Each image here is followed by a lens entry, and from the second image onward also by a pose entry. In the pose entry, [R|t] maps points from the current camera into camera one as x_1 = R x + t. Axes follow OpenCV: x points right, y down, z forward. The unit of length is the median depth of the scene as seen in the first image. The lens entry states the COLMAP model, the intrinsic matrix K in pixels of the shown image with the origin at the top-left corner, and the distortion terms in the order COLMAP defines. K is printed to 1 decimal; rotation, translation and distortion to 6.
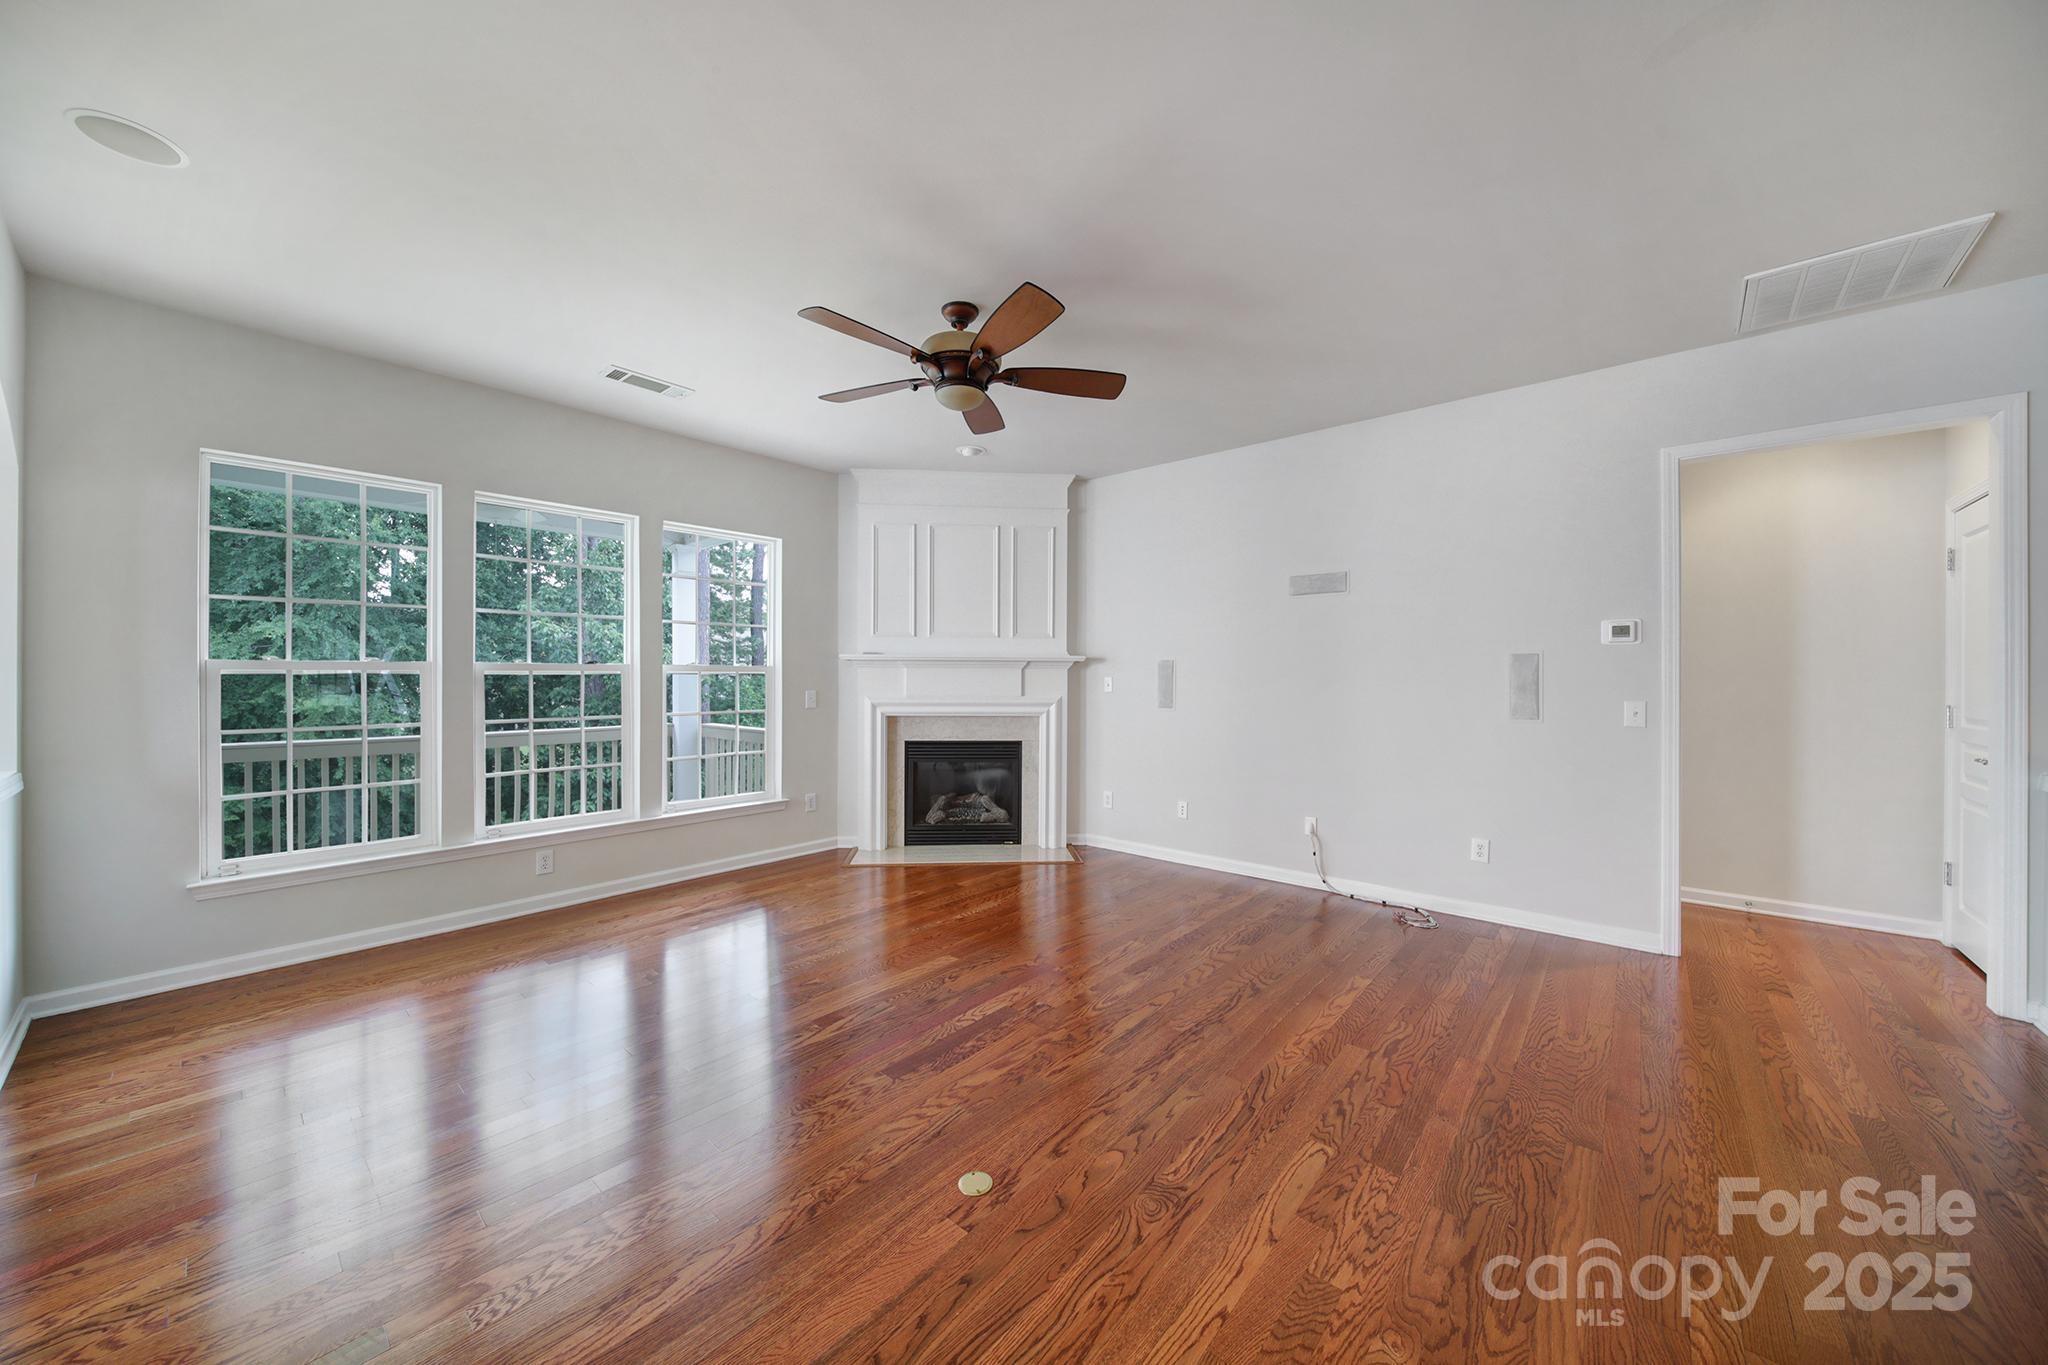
lens RADIAL K [[716.0, 0, 1024.9], [0, 716.0, 676.5], [0, 0, 1]] dist [-0.001457, -0.001497]
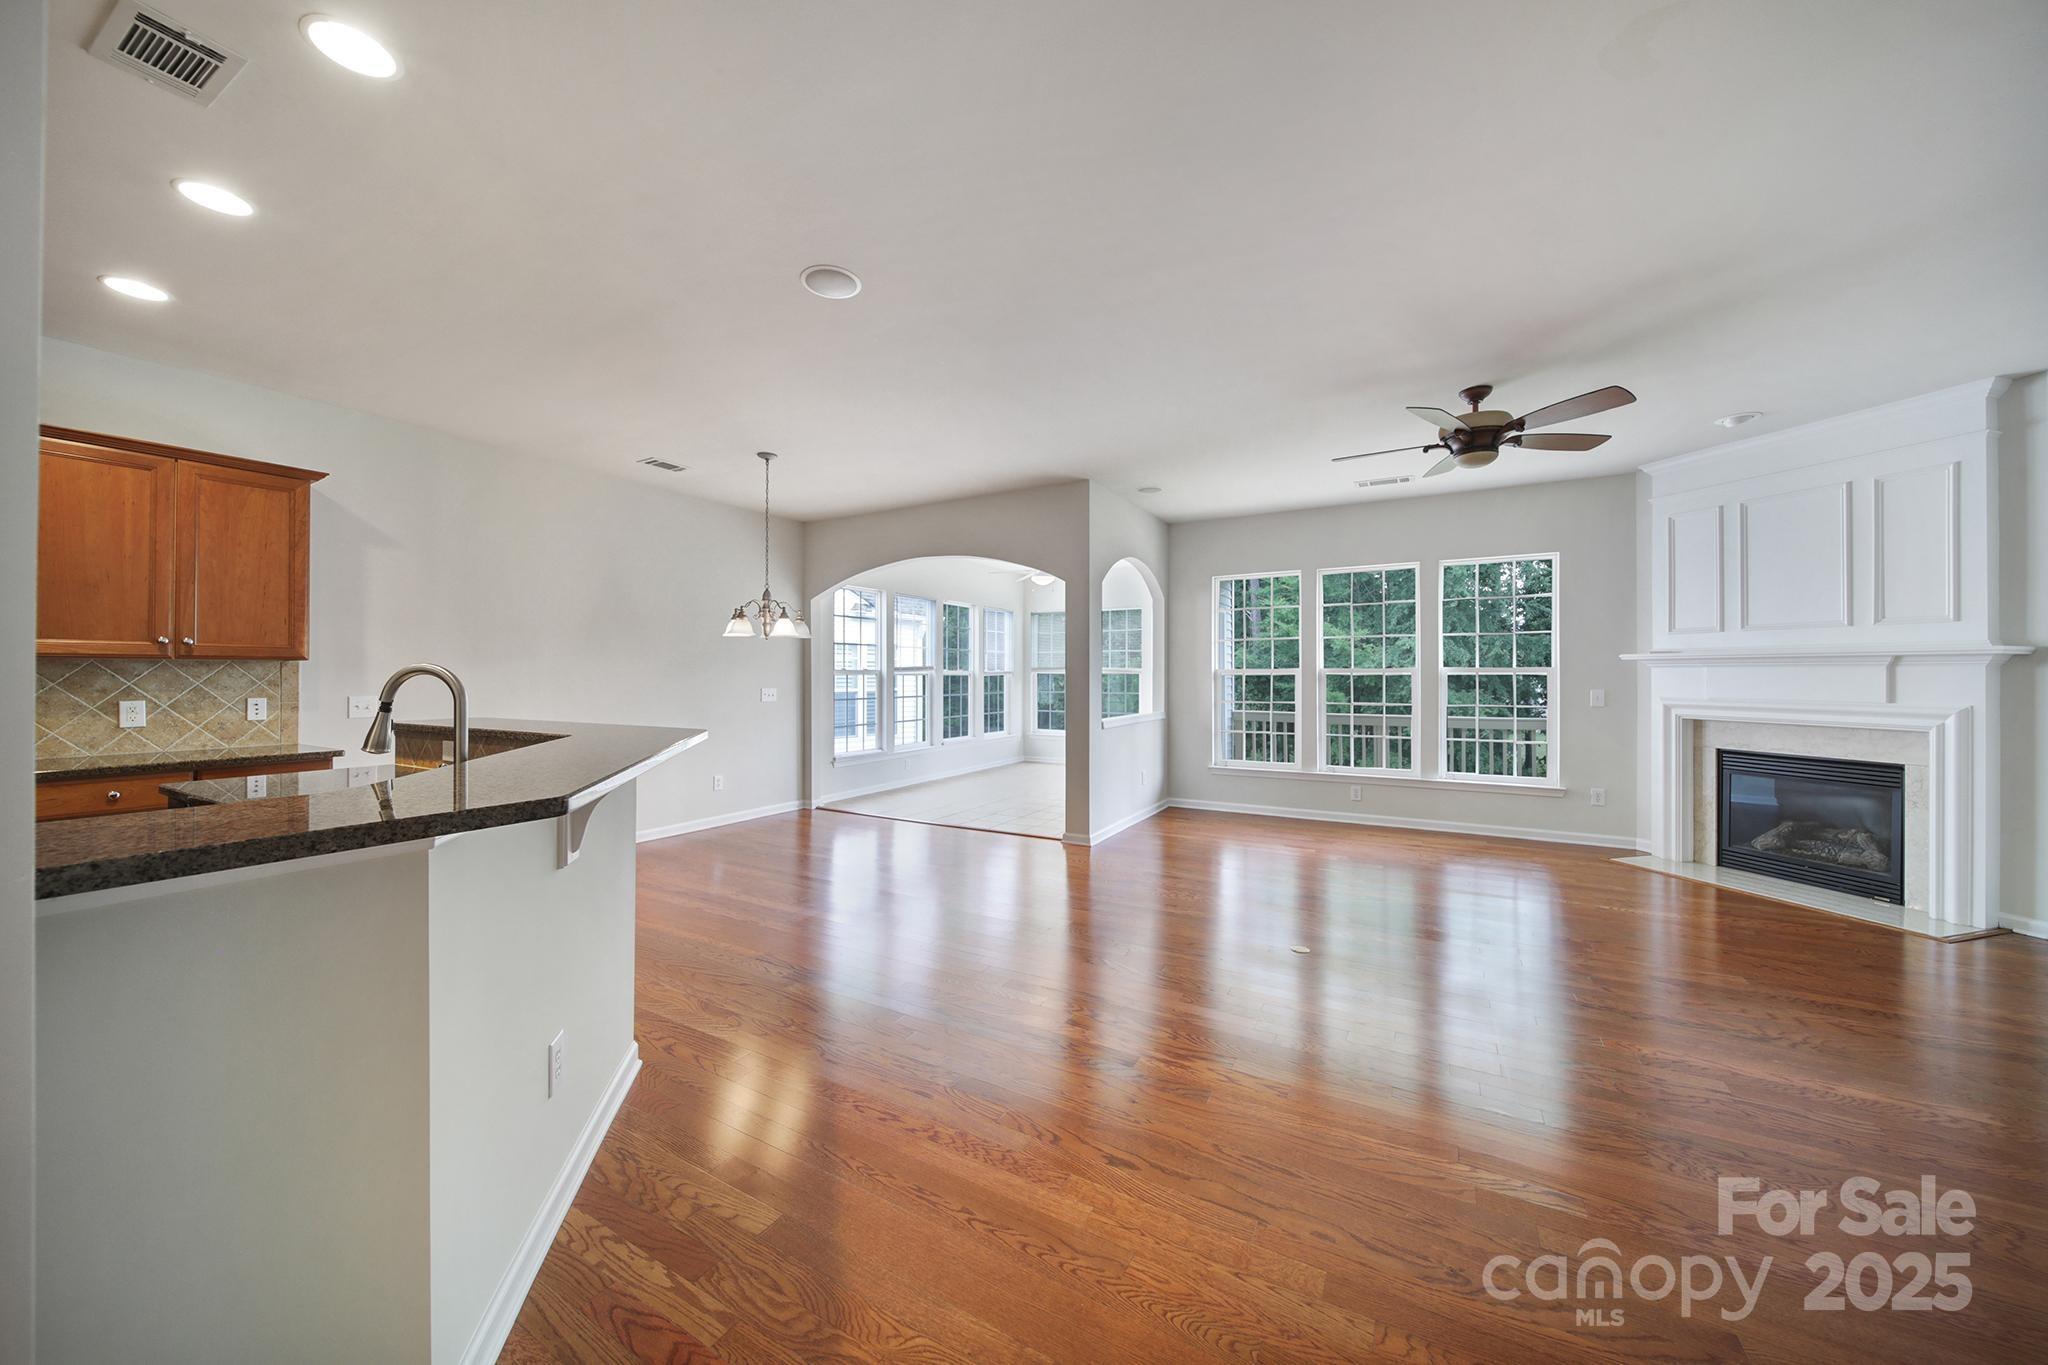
lens RADIAL K [[716.0, 0, 1023.8], [0, 716.0, 664.8], [0, 0, 1]] dist [-0.001457, -0.001497]
pose [[0.190617, -0.015694, -0.981539, 0.560540], [-0.000906, 0.999869, -0.016163, 0.000894], [0.981664, 0.003970, 0.190578, -0.021416]]
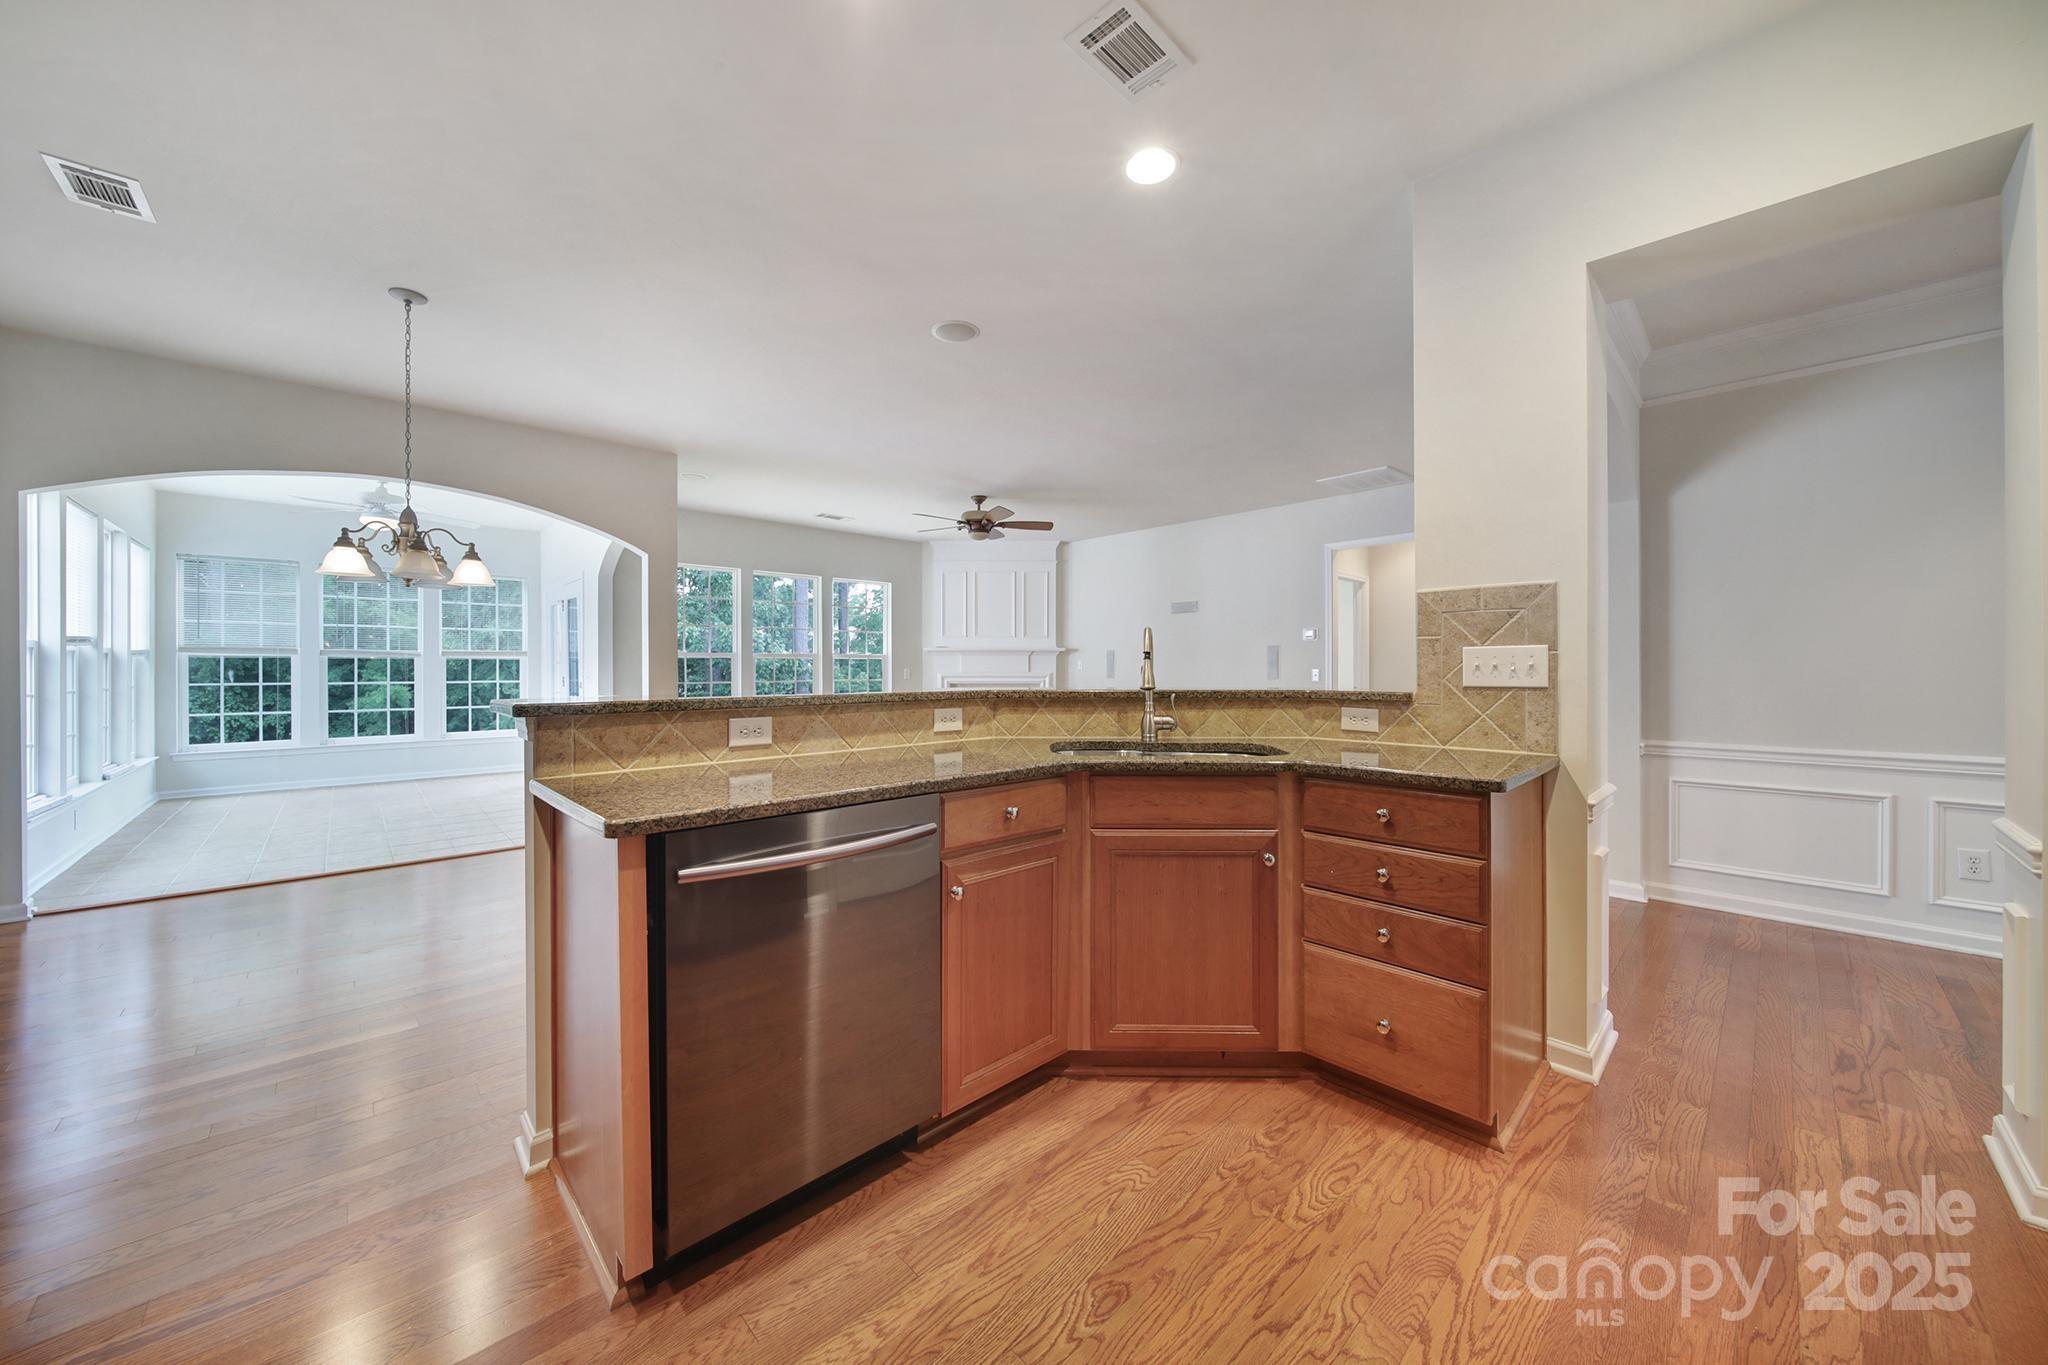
lens RADIAL K [[716.0, 0, 1028.1], [0, 716.0, 670.1], [0, 0, 1]] dist [-0.001457, -0.001497]
pose [[0.995910, -0.002824, -0.090307, 0.149973], [0.002919, 0.999995, 0.000920, 0.021971], [0.090304, -0.001180, 0.995914, -0.701120]]
